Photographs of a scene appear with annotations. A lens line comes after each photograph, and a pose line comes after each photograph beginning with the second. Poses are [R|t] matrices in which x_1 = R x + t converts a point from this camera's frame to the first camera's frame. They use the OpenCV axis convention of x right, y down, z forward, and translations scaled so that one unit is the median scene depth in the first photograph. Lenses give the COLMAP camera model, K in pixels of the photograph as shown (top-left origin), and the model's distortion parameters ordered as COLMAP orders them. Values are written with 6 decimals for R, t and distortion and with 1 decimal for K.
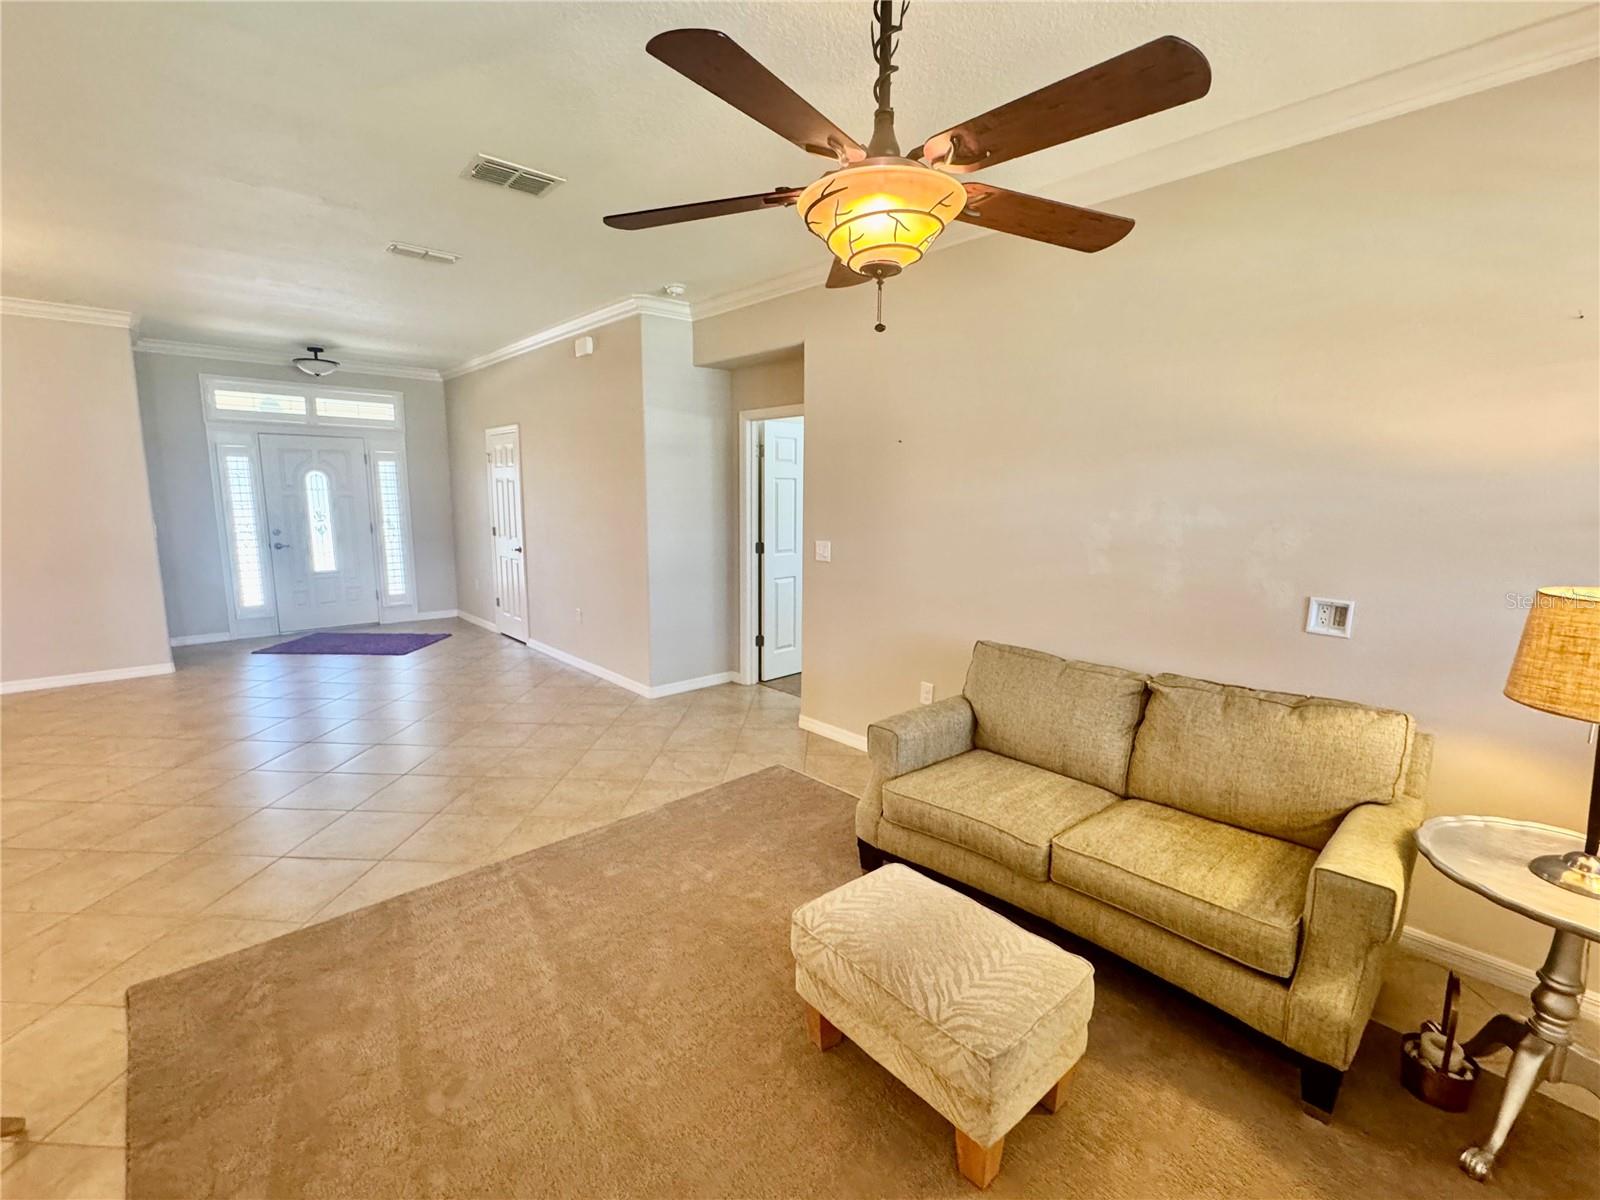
lens RADIAL K [[705.3, 0, 799.9], [0, 705.3, 596.9], [0, 0, 1]] dist [-0.003262, 0.000446]
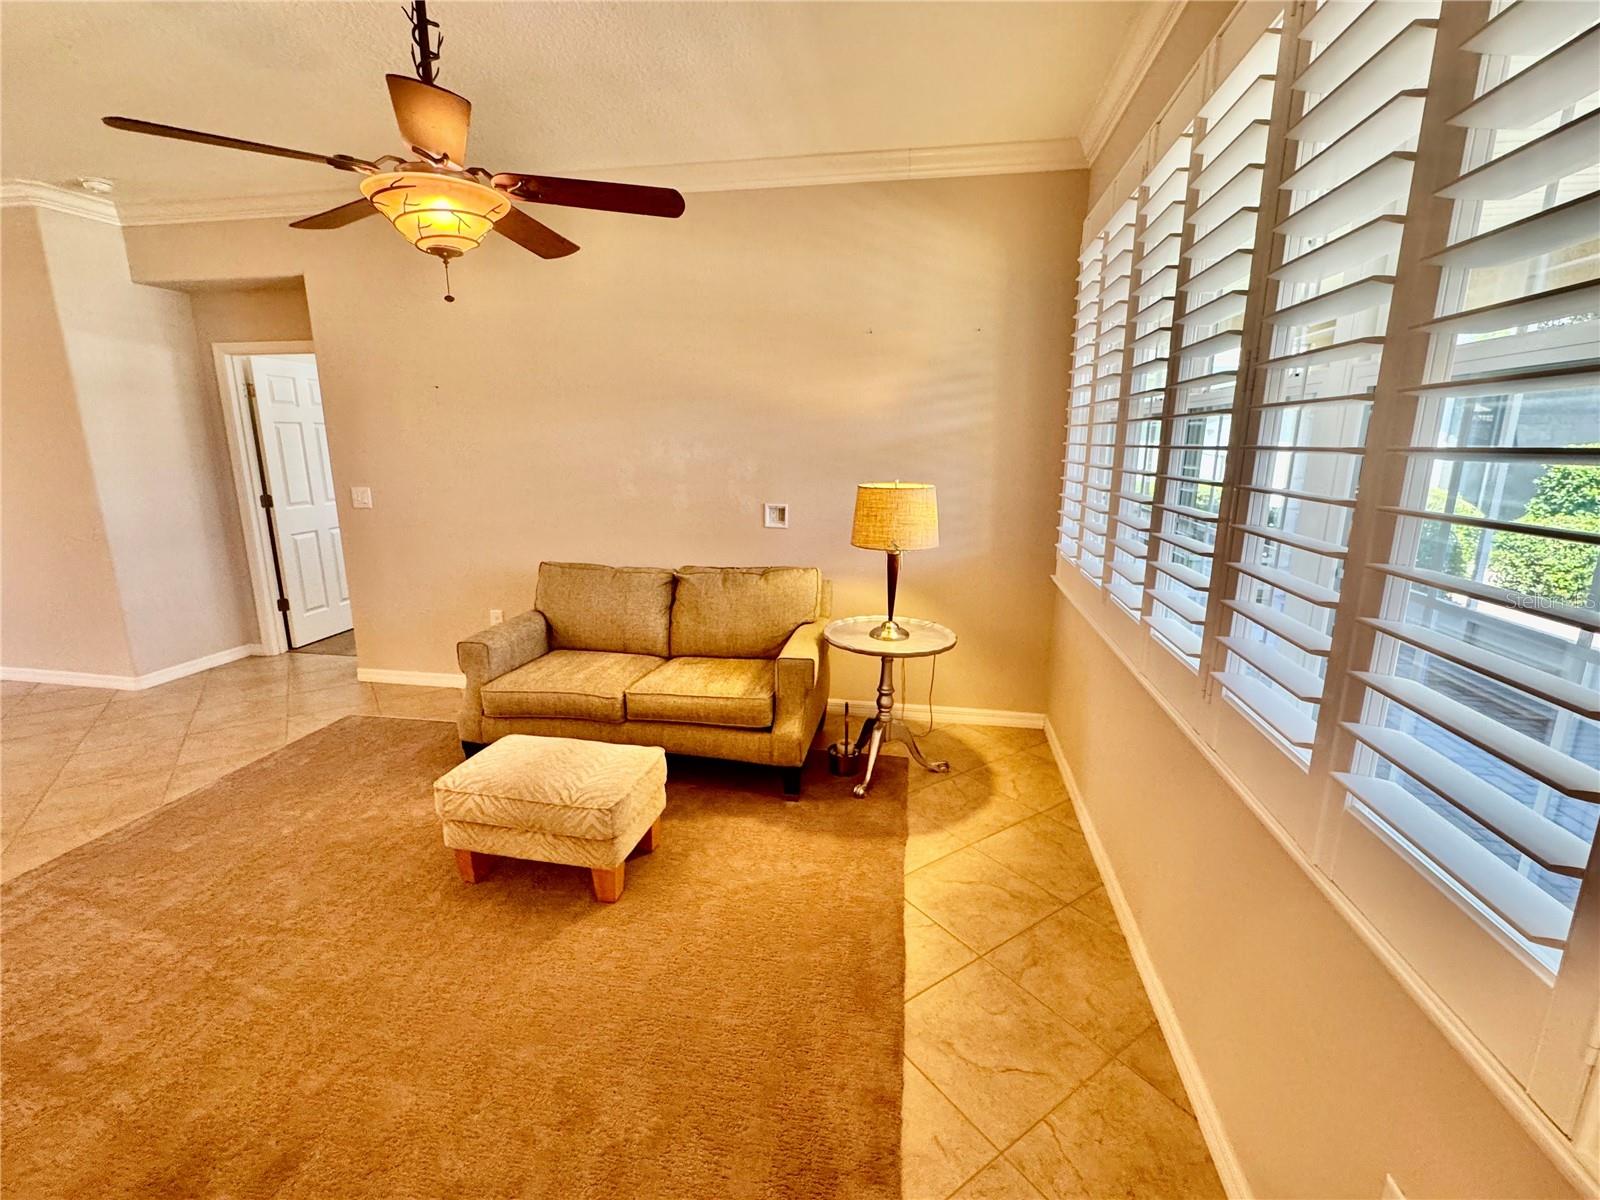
lens RADIAL K [[705.3, 0, 799.9], [0, 705.3, 596.9], [0, 0, 1]] dist [-0.003262, 0.000446]
pose [[0.793990, -0.138505, 0.591943, -0.142043], [0.095475, 0.990027, 0.103587, 0.049102], [-0.600387, -0.025732, 0.799295, -0.264929]]
